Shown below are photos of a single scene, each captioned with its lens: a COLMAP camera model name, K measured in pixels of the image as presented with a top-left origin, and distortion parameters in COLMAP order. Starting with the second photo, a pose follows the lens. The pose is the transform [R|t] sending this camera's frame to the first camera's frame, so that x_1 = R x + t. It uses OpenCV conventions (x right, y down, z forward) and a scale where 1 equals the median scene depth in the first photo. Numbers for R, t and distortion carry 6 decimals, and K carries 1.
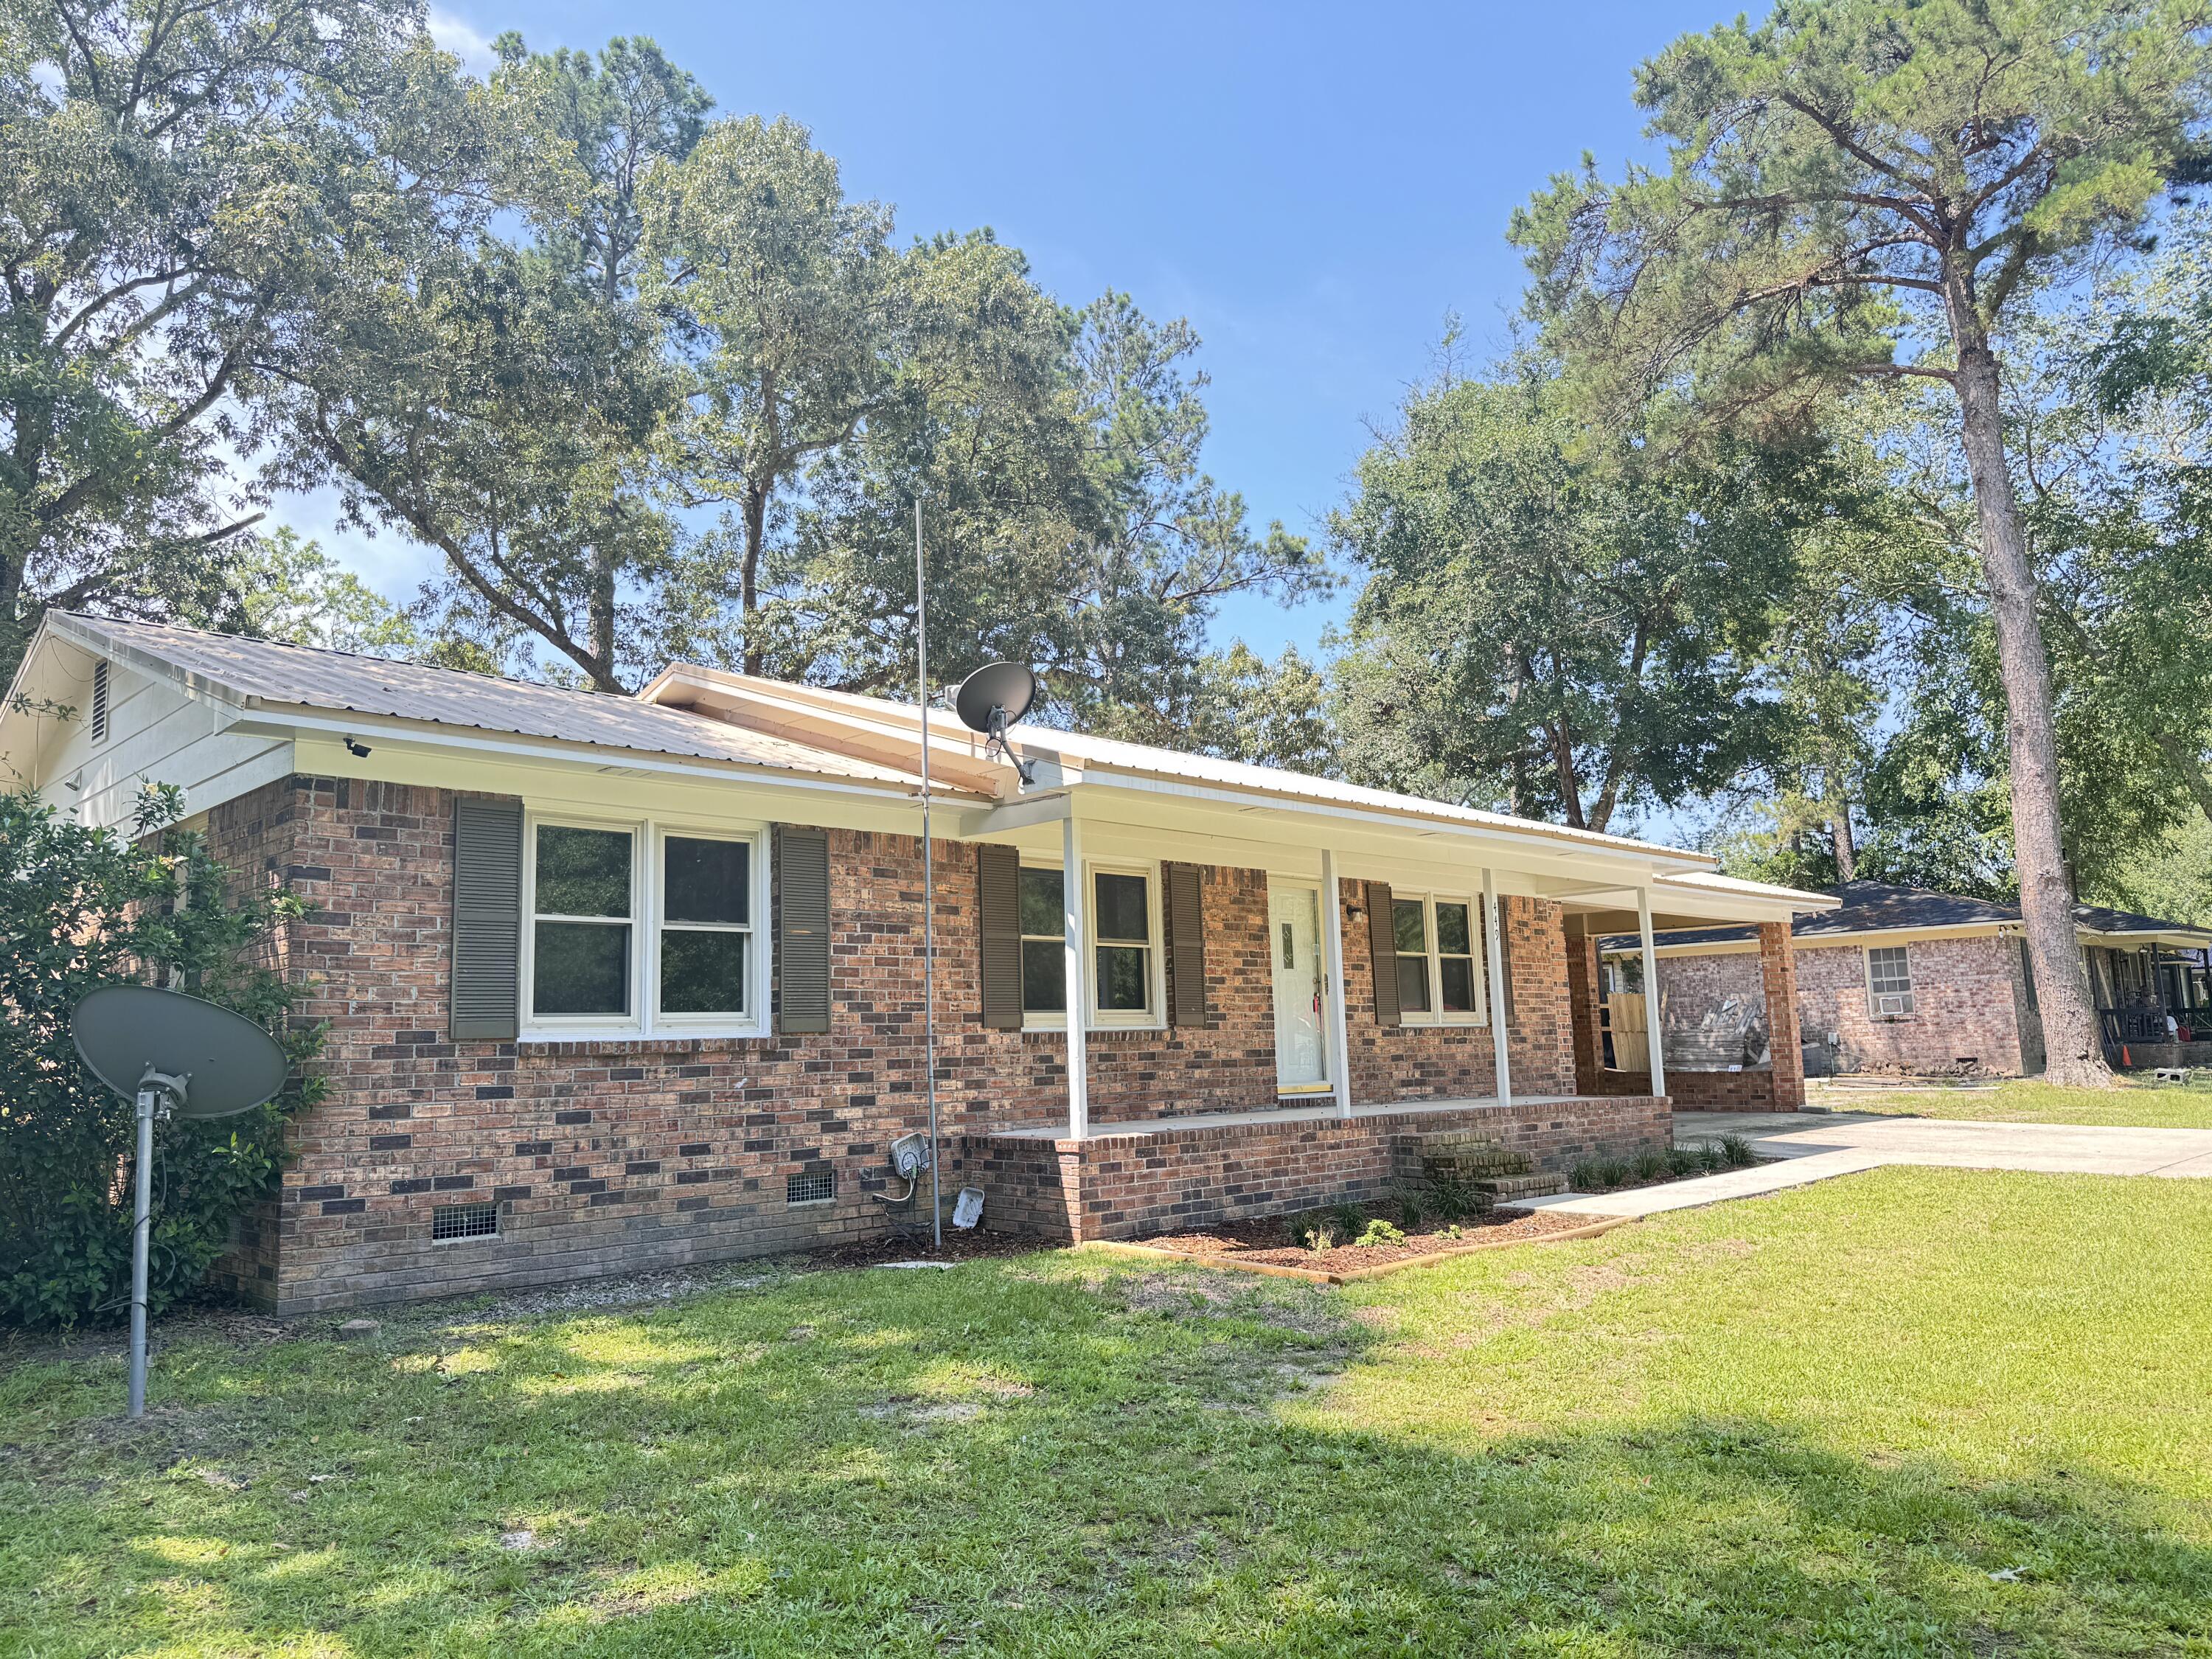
lens RADIAL K [[1549.4, 0, 1114.3], [0, 1549.4, 832.4], [0, 0, 1]] dist [0.061013, -0.075034]
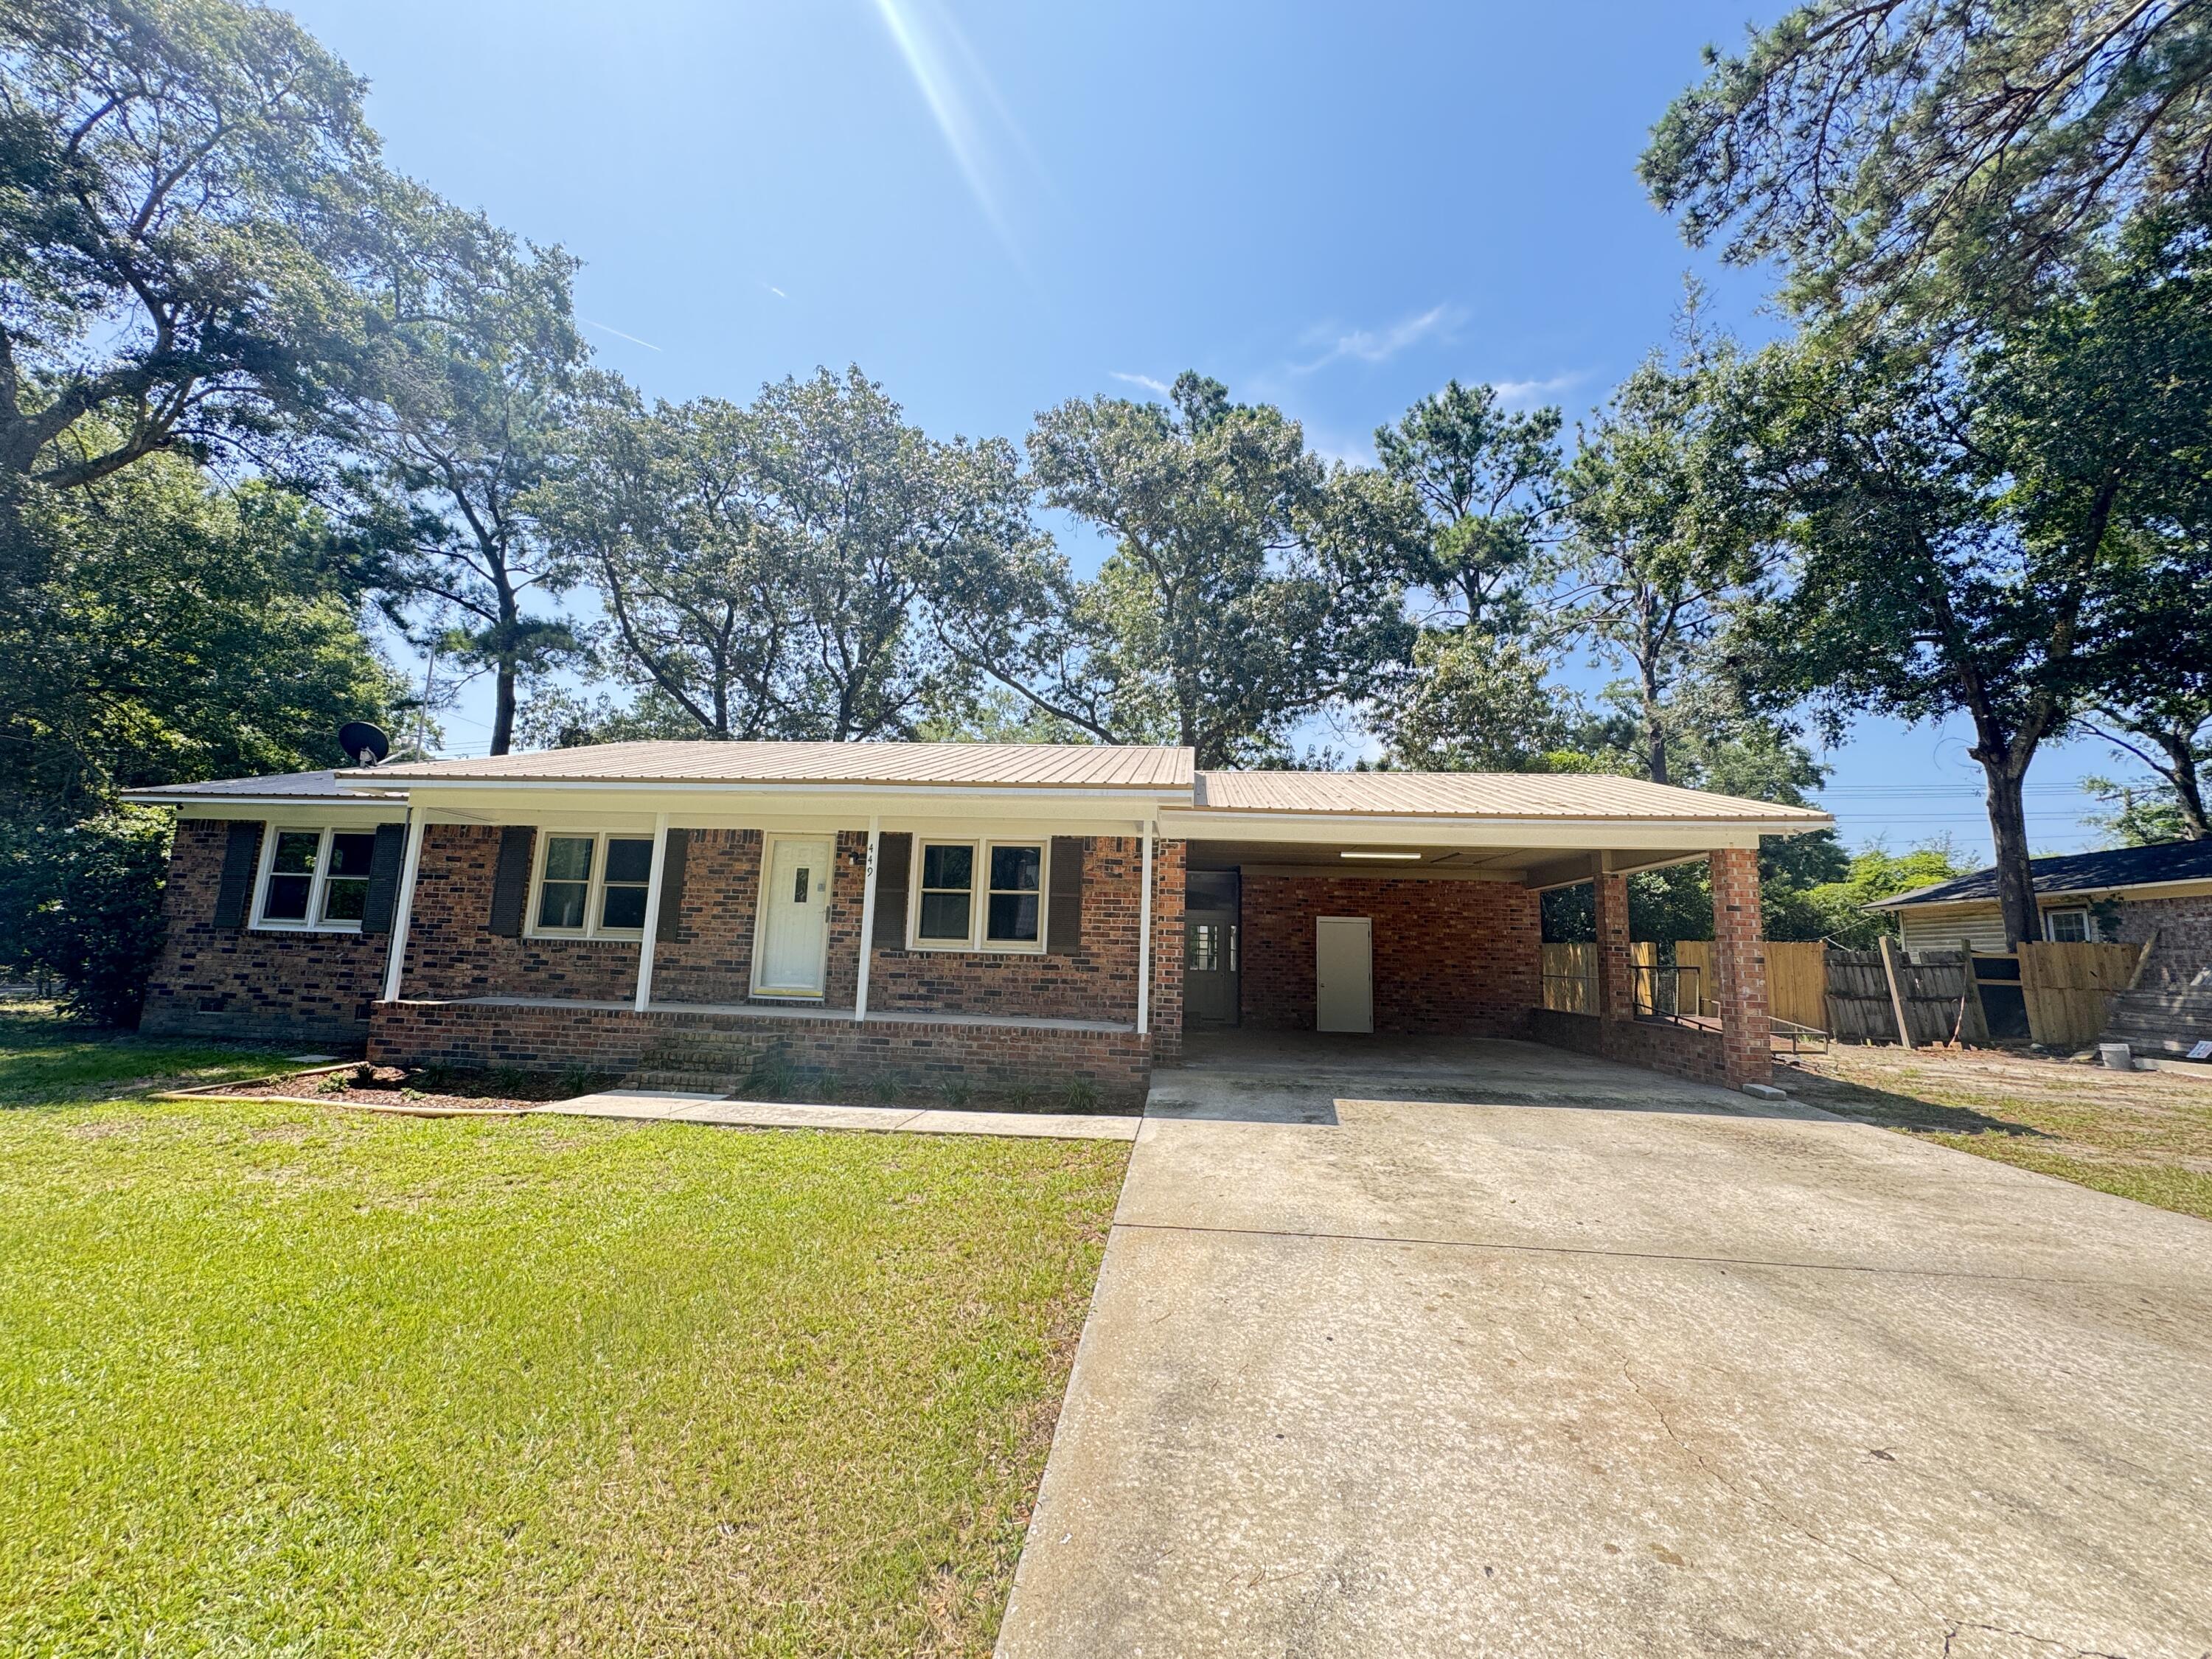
lens RADIAL K [[875.7, 0, 1106.0], [0, 875.7, 829.5], [0, 0, 1]] dist [-0.000270, -0.000028]
pose [[0.630086, -0.074701, -0.772924, 0.728735], [0.057818, 0.997112, -0.049235, 0.065351], [0.774370, -0.013666, 0.632586, 0.611434]]
